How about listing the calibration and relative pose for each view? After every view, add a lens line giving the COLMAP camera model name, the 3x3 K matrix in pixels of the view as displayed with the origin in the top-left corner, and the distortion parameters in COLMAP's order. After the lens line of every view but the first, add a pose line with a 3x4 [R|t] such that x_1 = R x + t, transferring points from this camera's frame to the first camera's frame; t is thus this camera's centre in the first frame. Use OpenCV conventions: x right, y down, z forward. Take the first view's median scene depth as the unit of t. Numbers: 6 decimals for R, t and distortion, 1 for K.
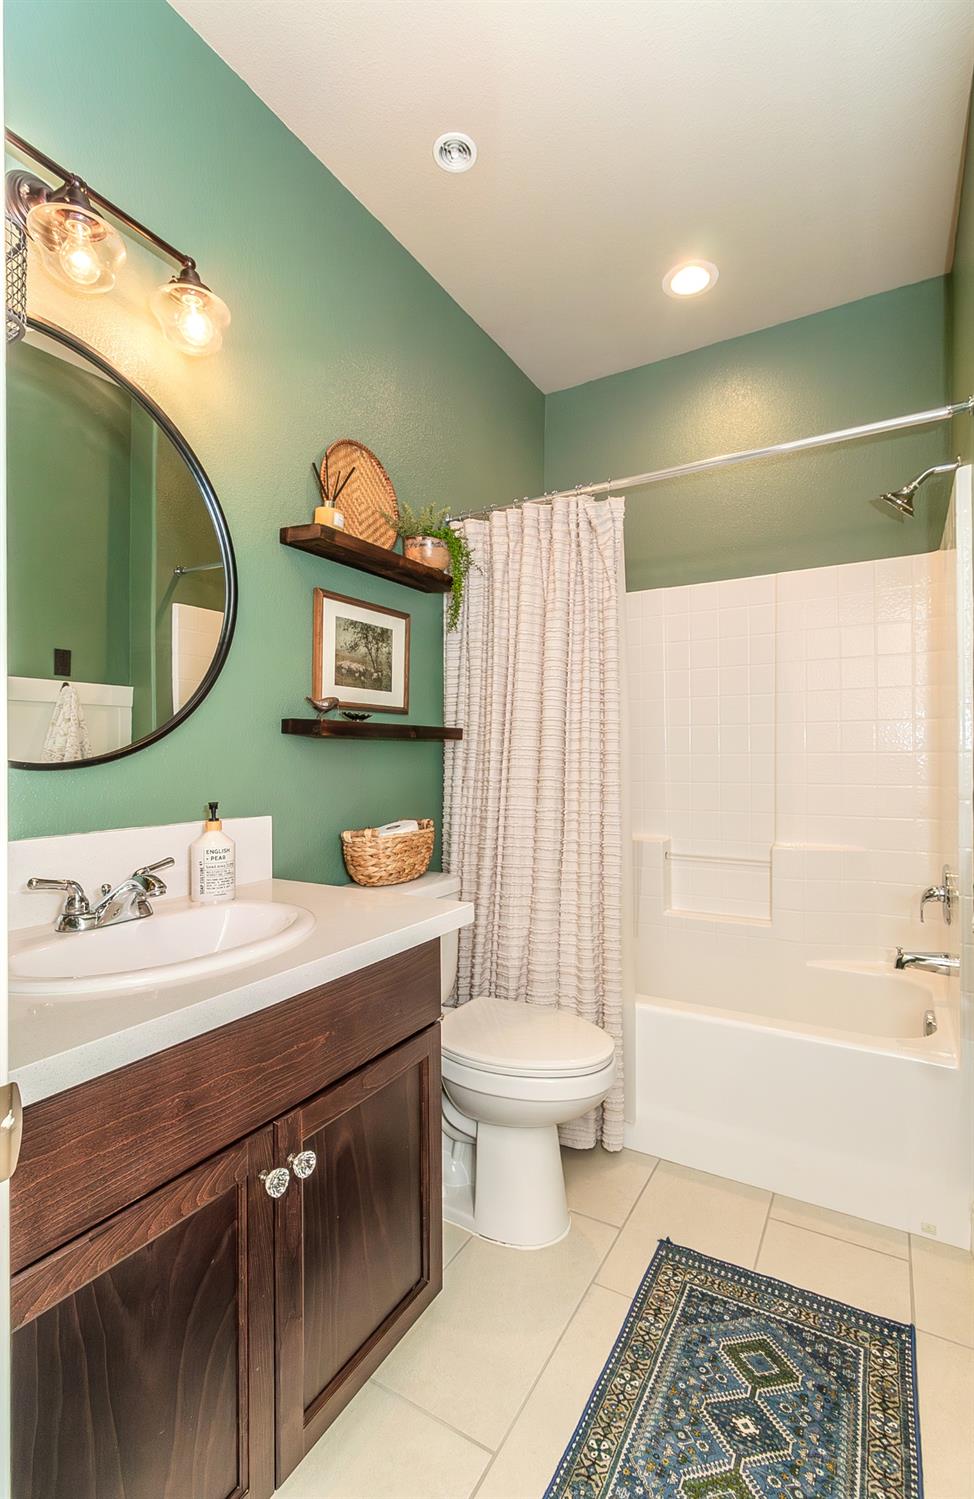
lens RADIAL K [[681.1, 0, 486.8], [0, 681.1, 753.3], [0, 0, 1]] dist [0.002634, -0.002599]
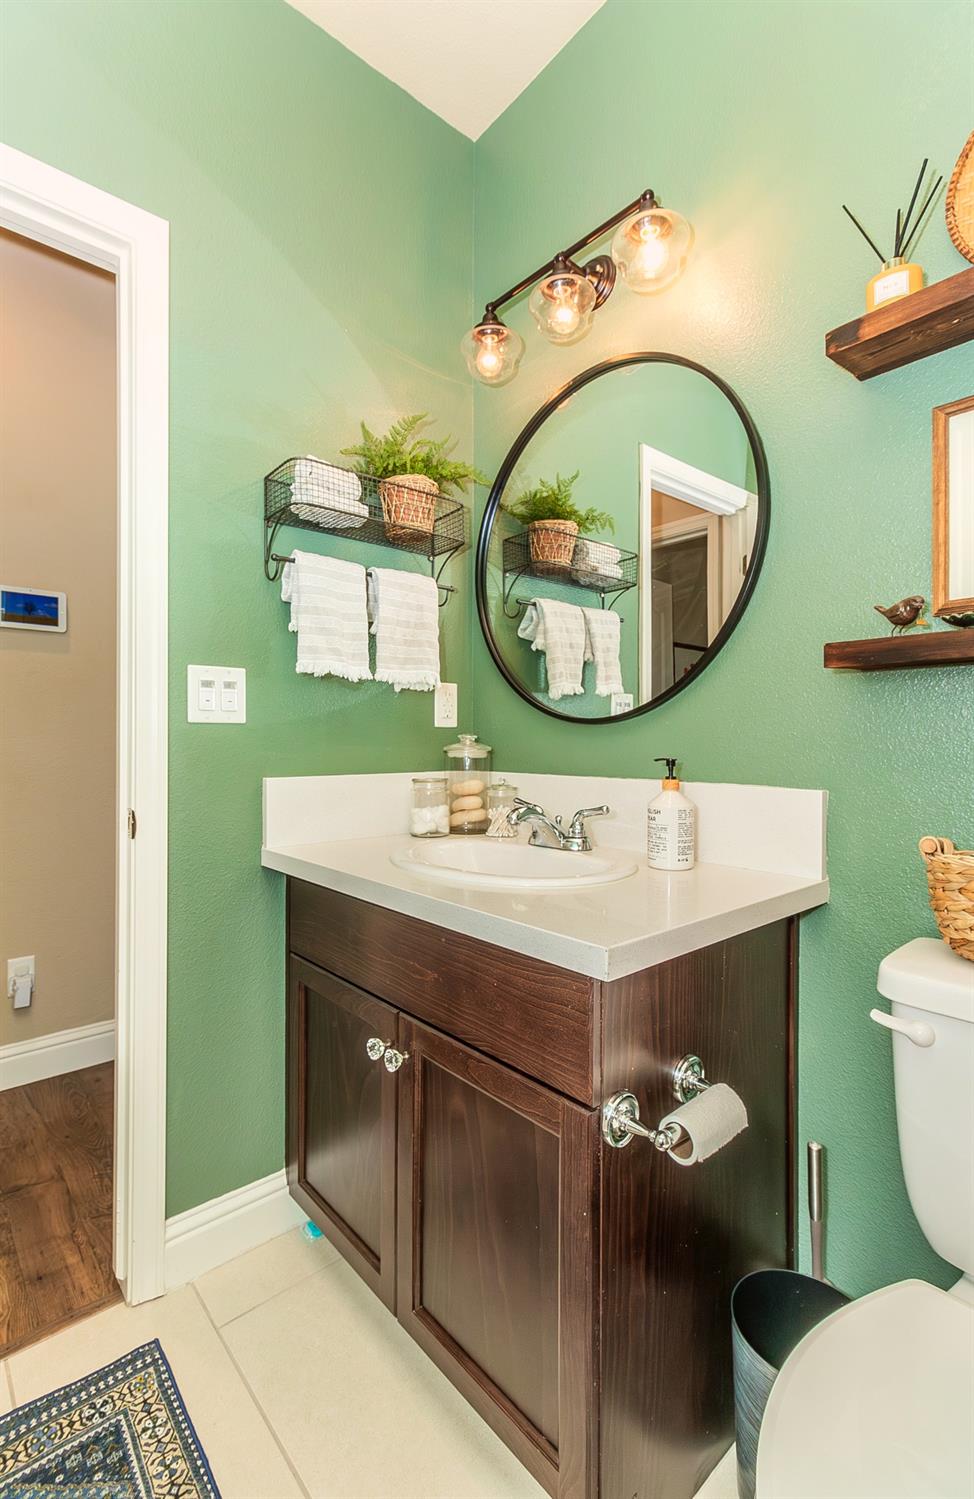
lens RADIAL K [[681.1, 0, 487.3], [0, 681.1, 747.4], [0, 0, 1]] dist [0.002634, -0.002599]
pose [[-0.328772, -0.001007, -0.944409, 0.526065], [0.001527, 0.999998, -0.001597, 0.057993], [0.944408, -0.001967, -0.328769, 1.065833]]
